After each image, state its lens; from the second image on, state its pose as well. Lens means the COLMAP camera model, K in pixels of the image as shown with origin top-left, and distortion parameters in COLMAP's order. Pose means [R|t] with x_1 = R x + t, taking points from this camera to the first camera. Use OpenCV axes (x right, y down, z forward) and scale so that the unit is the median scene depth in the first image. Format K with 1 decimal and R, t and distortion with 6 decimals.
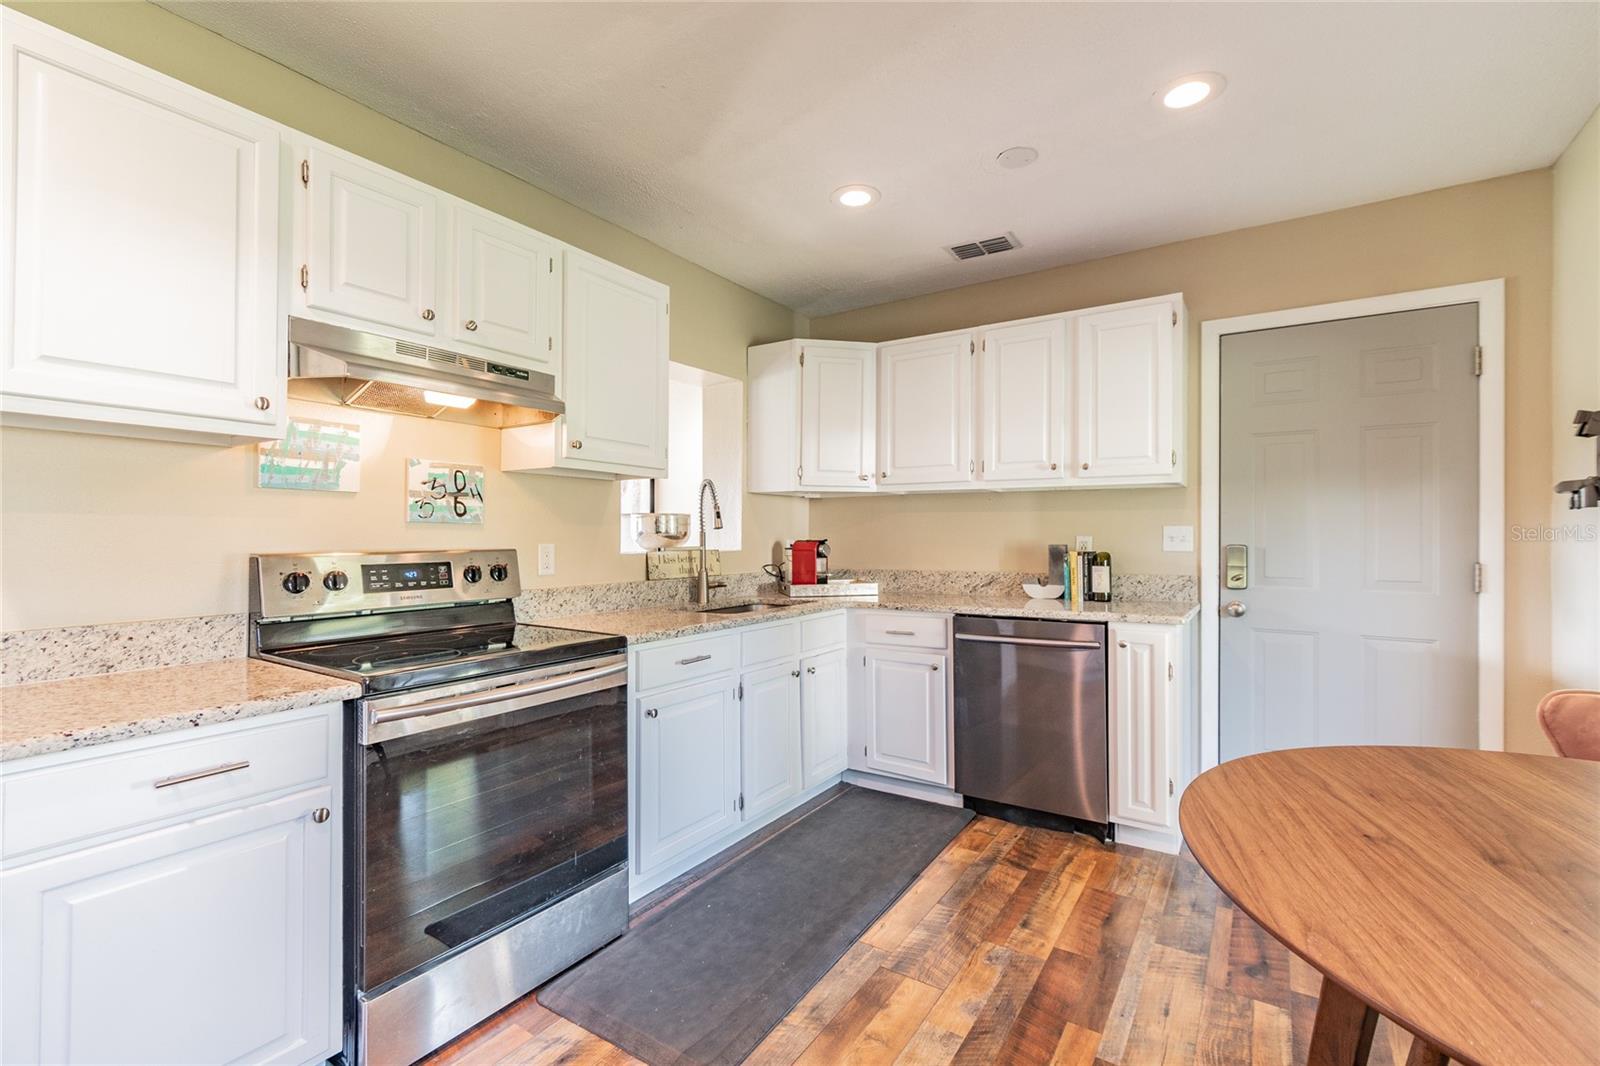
lens RADIAL K [[709.1, 0, 804.7], [0, 709.1, 529.8], [0, 0, 1]] dist [-0.000534, -0.000861]
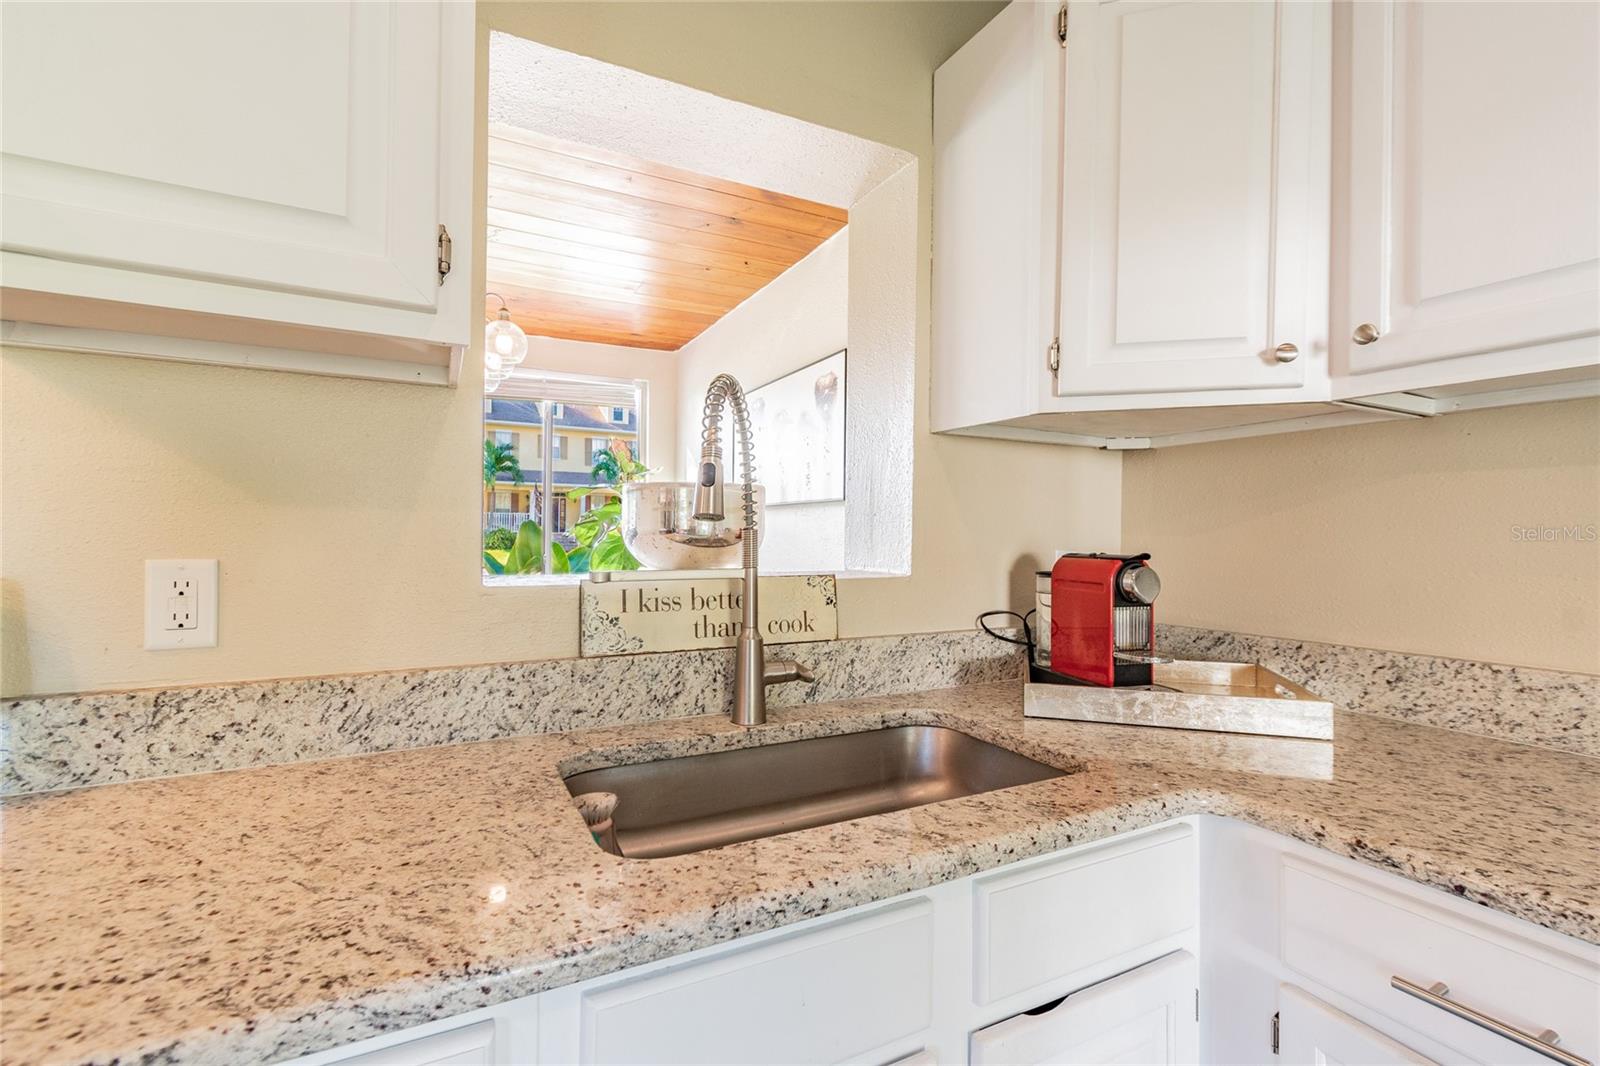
lens RADIAL K [[709.1, 0, 789.7], [0, 709.1, 534.8], [0, 0, 1]] dist [-0.000534, -0.000861]
pose [[0.864925, 0.006437, -0.501860, 0.053436], [-0.004147, 0.999975, 0.005680, 0.003220], [0.501884, -0.002831, 0.864930, 0.616846]]
